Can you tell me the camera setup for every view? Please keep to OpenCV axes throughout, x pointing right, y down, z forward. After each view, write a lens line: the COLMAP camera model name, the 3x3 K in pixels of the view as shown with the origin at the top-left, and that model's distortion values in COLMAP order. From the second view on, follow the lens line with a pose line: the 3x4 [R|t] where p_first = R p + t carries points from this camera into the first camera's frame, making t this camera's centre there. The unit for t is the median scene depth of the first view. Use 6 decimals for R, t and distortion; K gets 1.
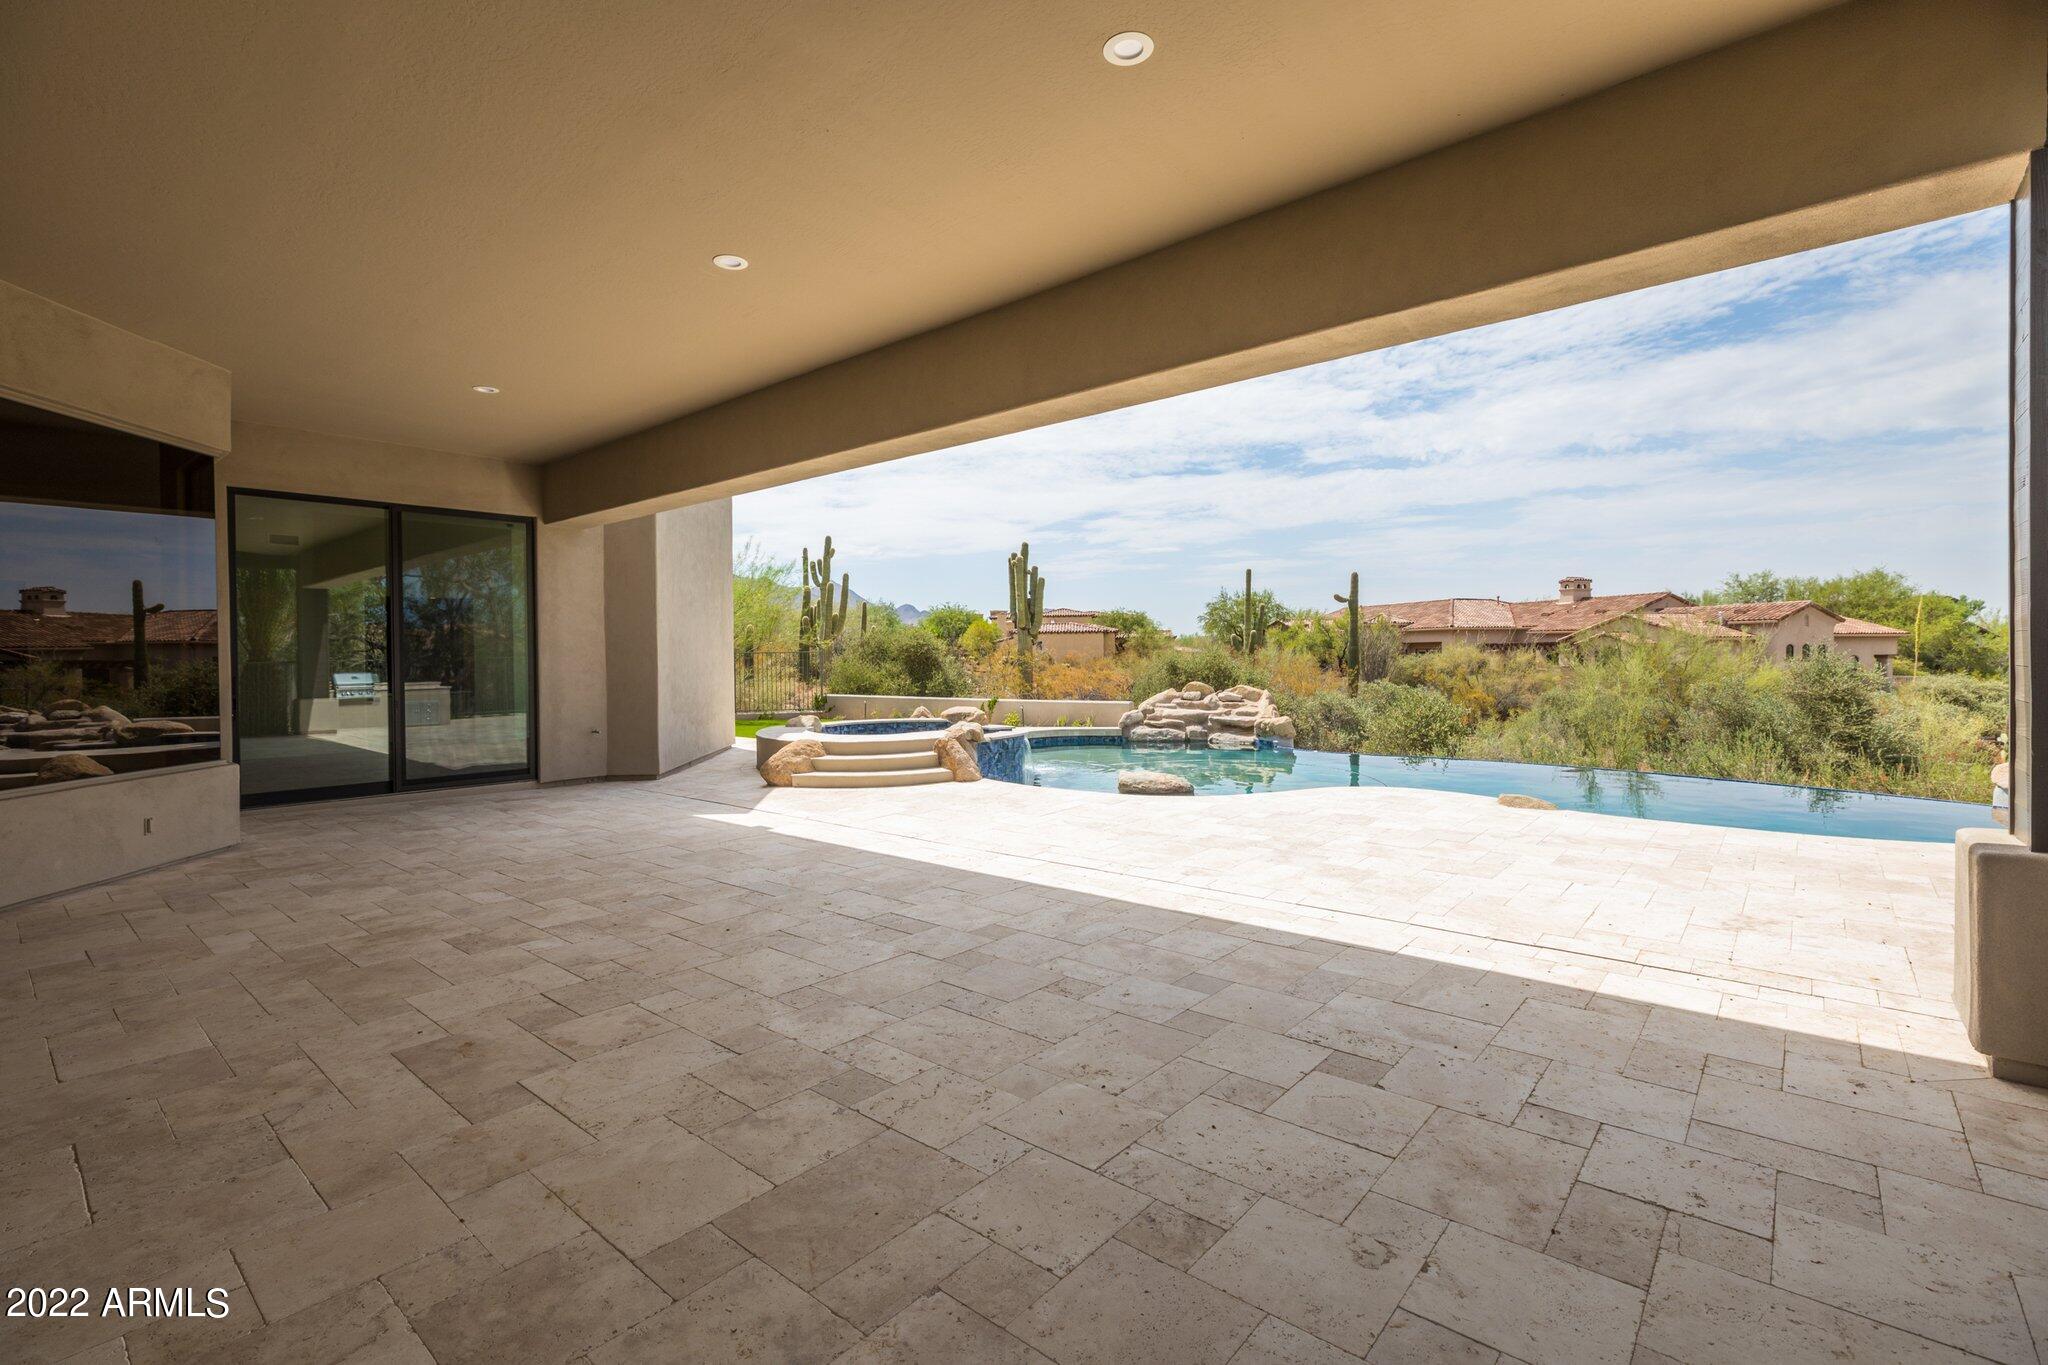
lens RADIAL K [[928.9, 0, 996.7], [0, 928.9, 654.7], [0, 0, 1]] dist [0.008398, -0.002734]
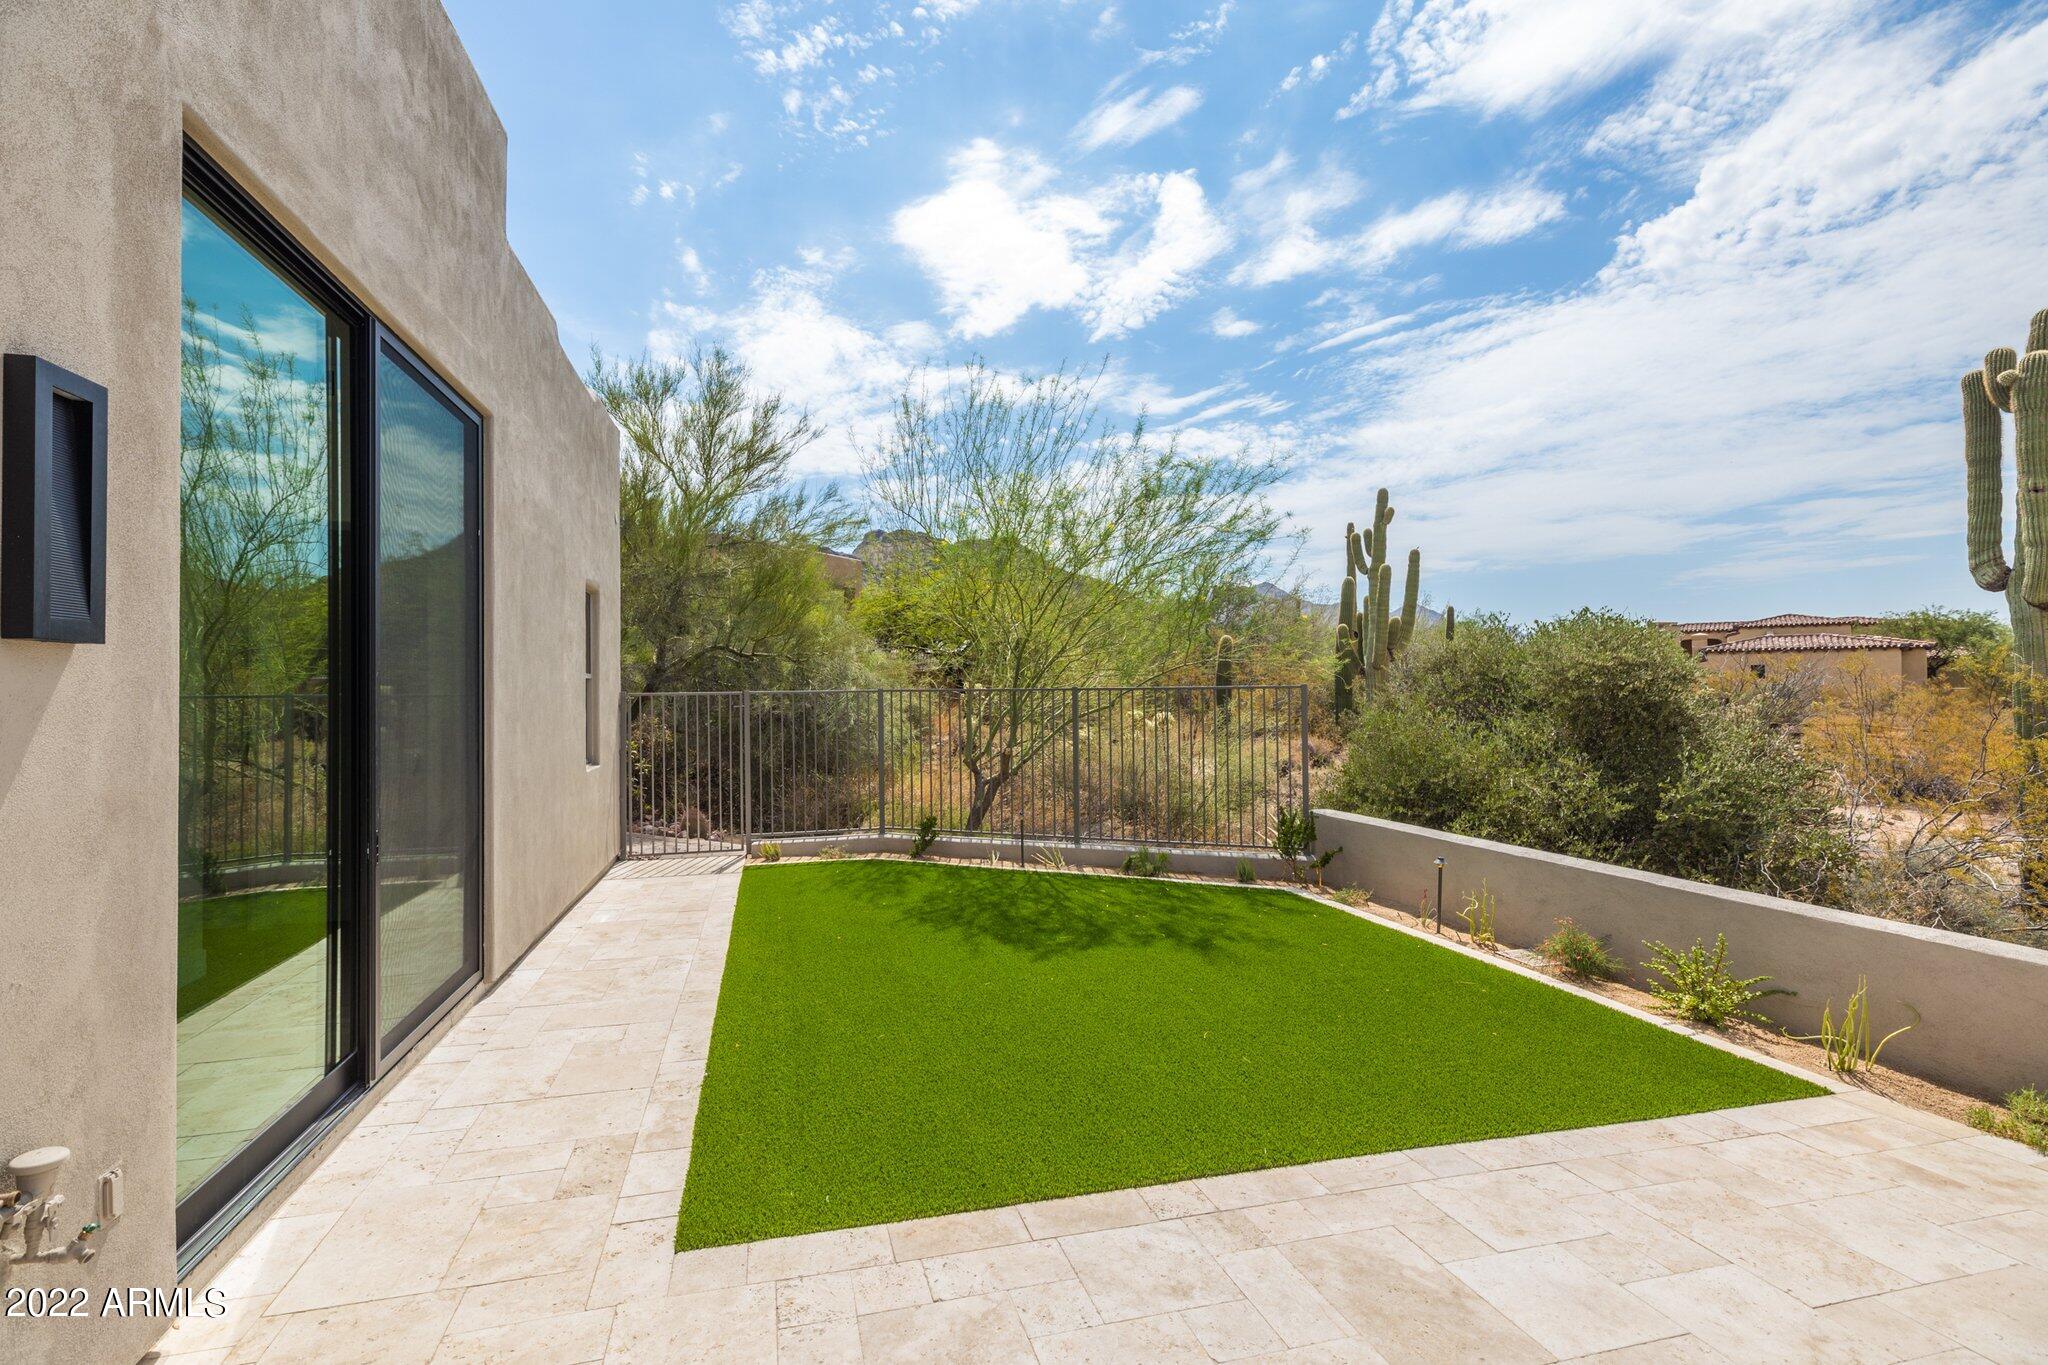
lens RADIAL K [[928.9, 0, 1000.4], [0, 928.9, 689.0], [0, 0, 1]] dist [0.008398, -0.002734]
pose [[0.827734, 0.001664, -0.561119, -0.173192], [0.001093, 0.999989, 0.004577, -0.008017], [0.561120, -0.004402, 0.827723, 1.289093]]
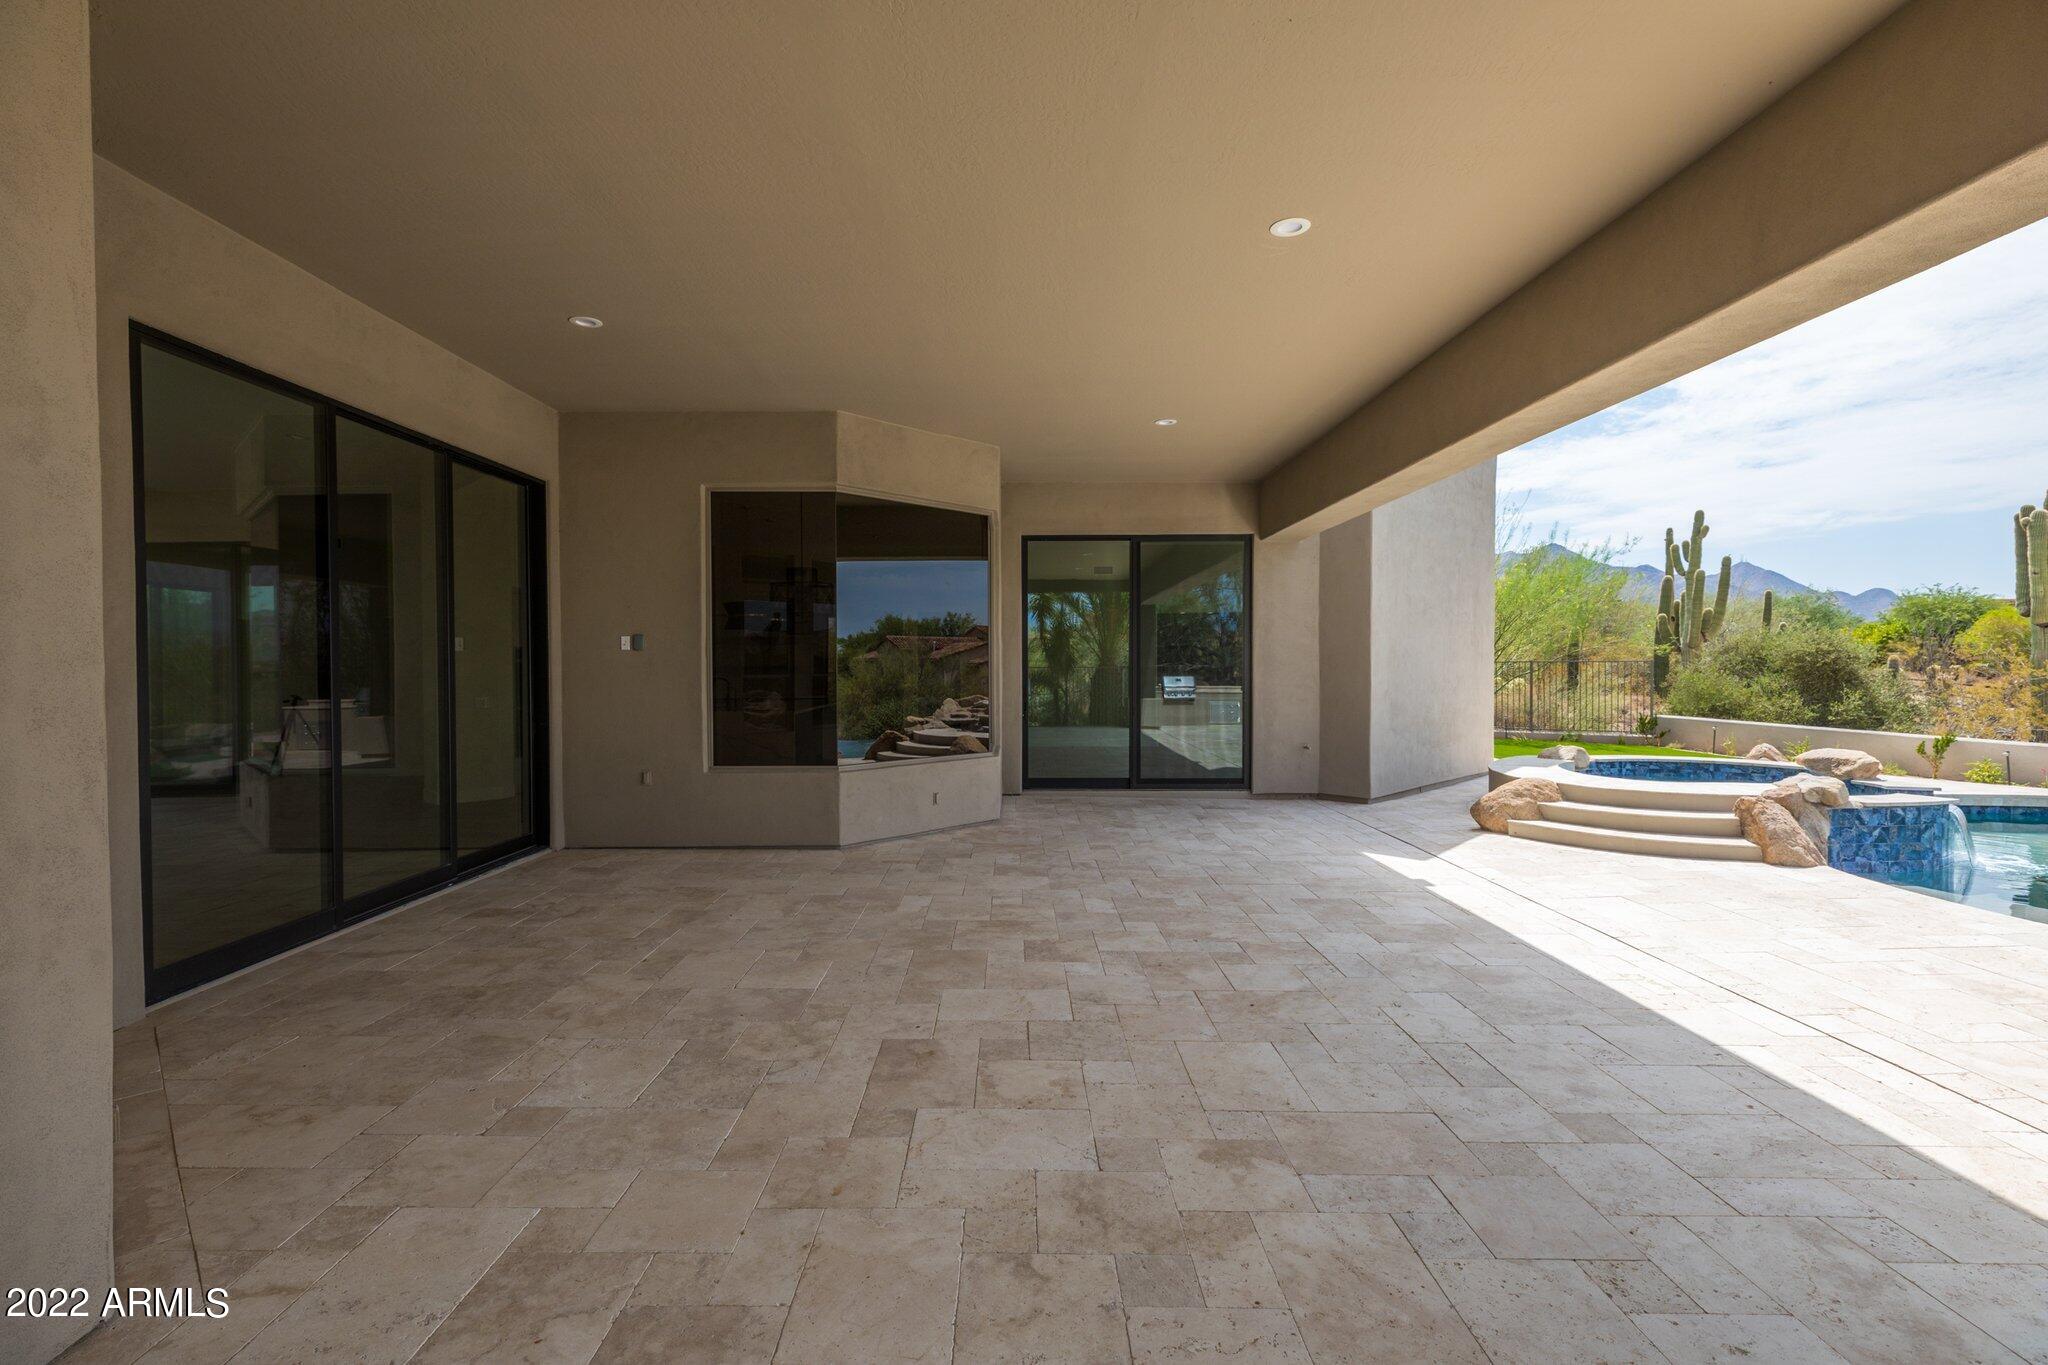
lens RADIAL K [[928.9, 0, 994.5], [0, 928.9, 673.4], [0, 0, 1]] dist [0.008398, -0.002734]
pose [[0.655745, 0.016501, -0.754802, 0.088990], [-0.002578, 0.999804, 0.019617, -0.013383], [0.754978, -0.010918, 0.655660, 0.109233]]
